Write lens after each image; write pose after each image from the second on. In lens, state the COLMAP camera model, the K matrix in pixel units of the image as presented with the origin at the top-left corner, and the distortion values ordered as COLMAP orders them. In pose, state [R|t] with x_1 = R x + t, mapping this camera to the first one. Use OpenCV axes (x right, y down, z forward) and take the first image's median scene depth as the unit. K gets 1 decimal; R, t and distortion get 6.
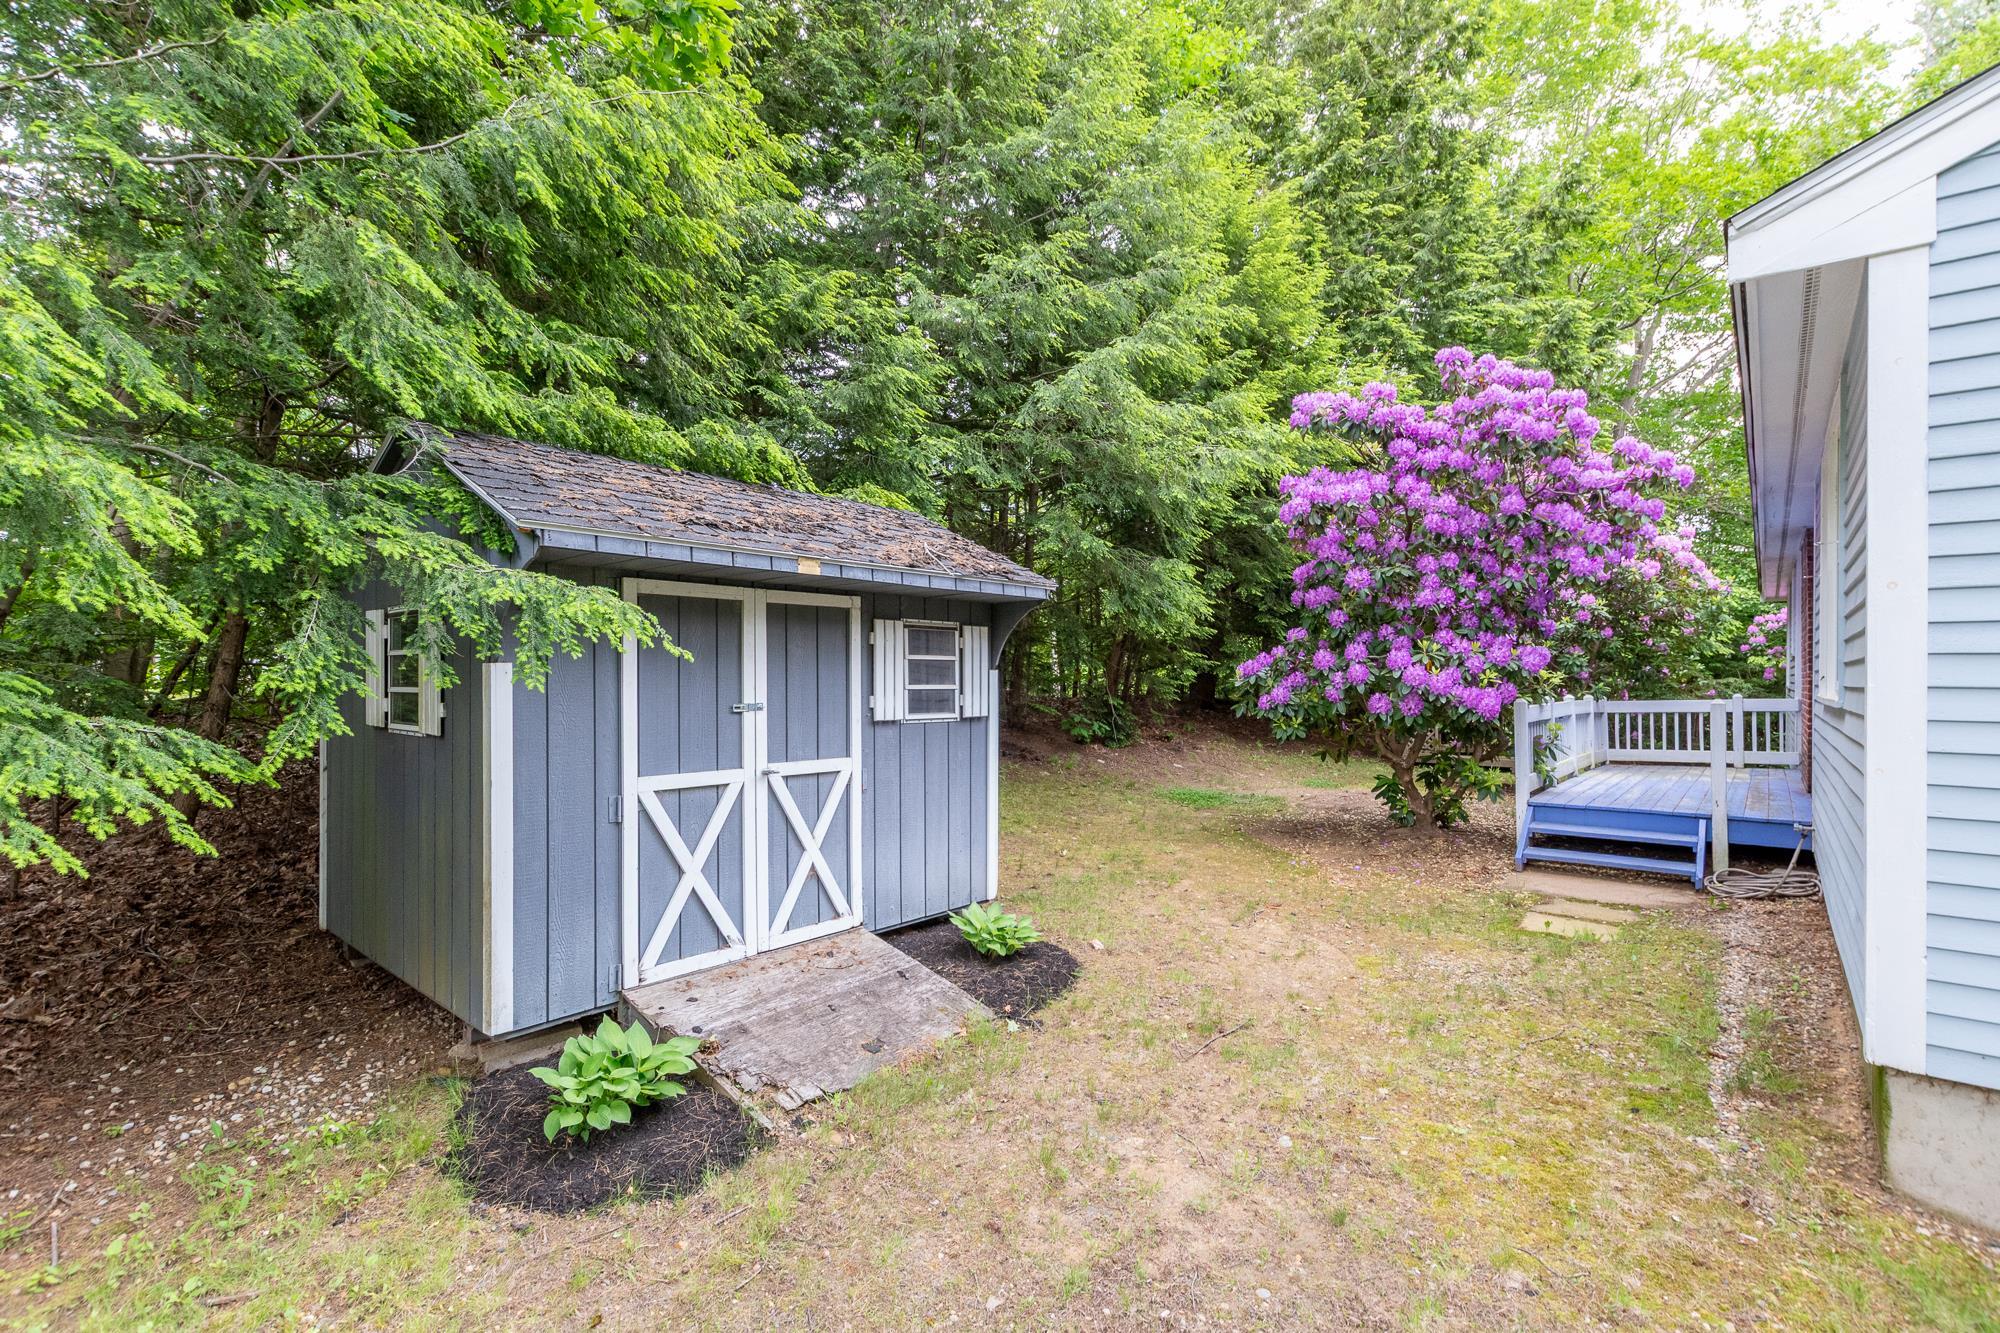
lens RADIAL K [[893.8, 0, 1005.1], [0, 893.8, 672.0], [0, 0, 1]] dist [-0.000030, 0.000125]
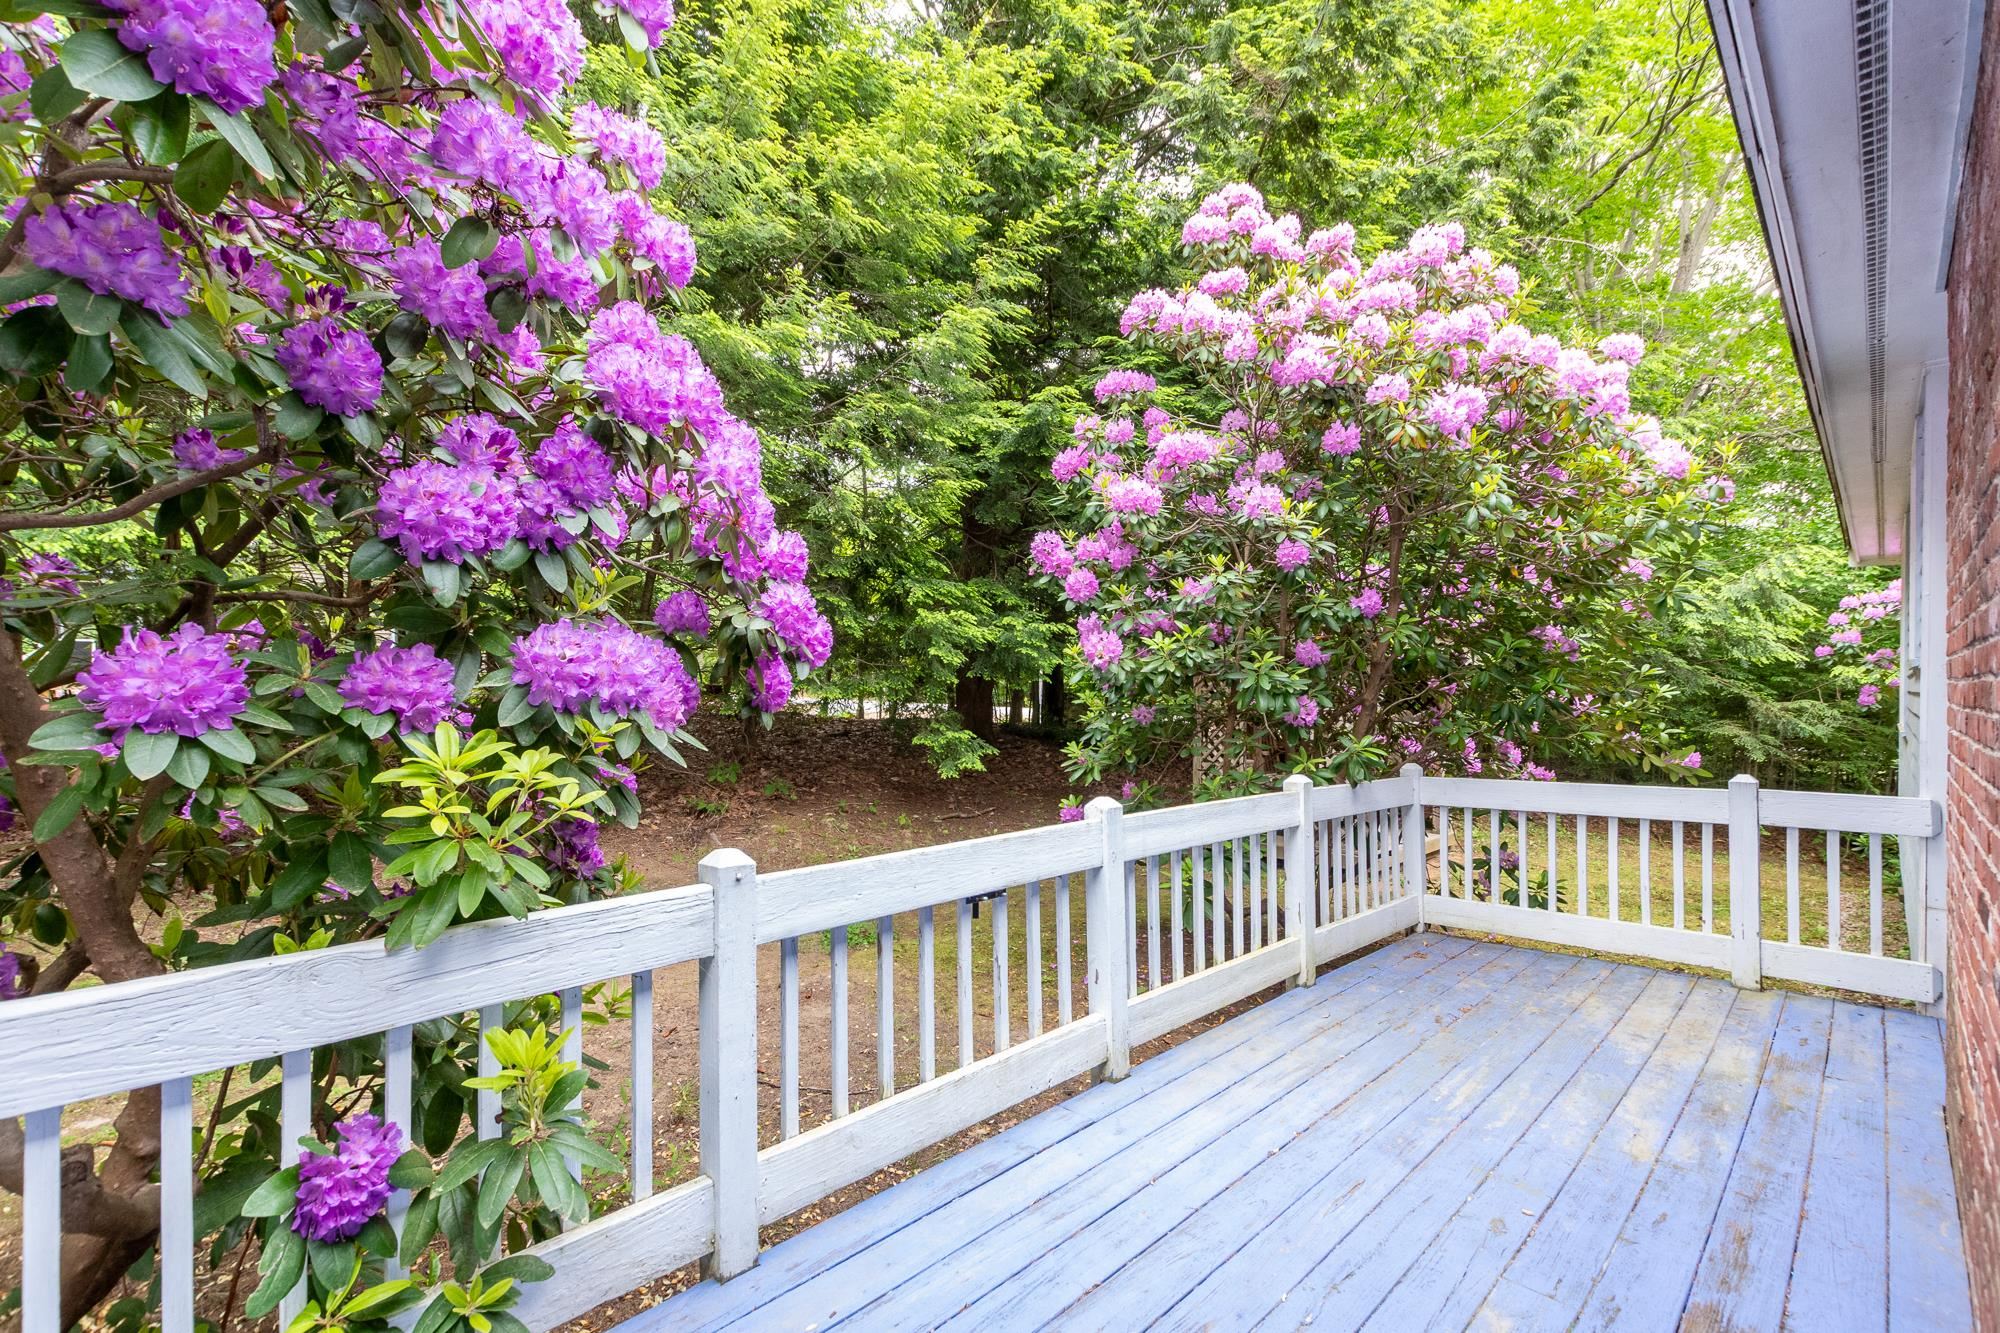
lens RADIAL K [[893.8, 0, 995.3], [0, 893.8, 675.2], [0, 0, 1]] dist [-0.000030, 0.000125]
pose [[0.997202, 0.001914, -0.074723, 0.330725], [-0.002341, 0.999981, -0.005621, -0.006948], [0.074711, 0.005781, 0.997188, 0.376112]]
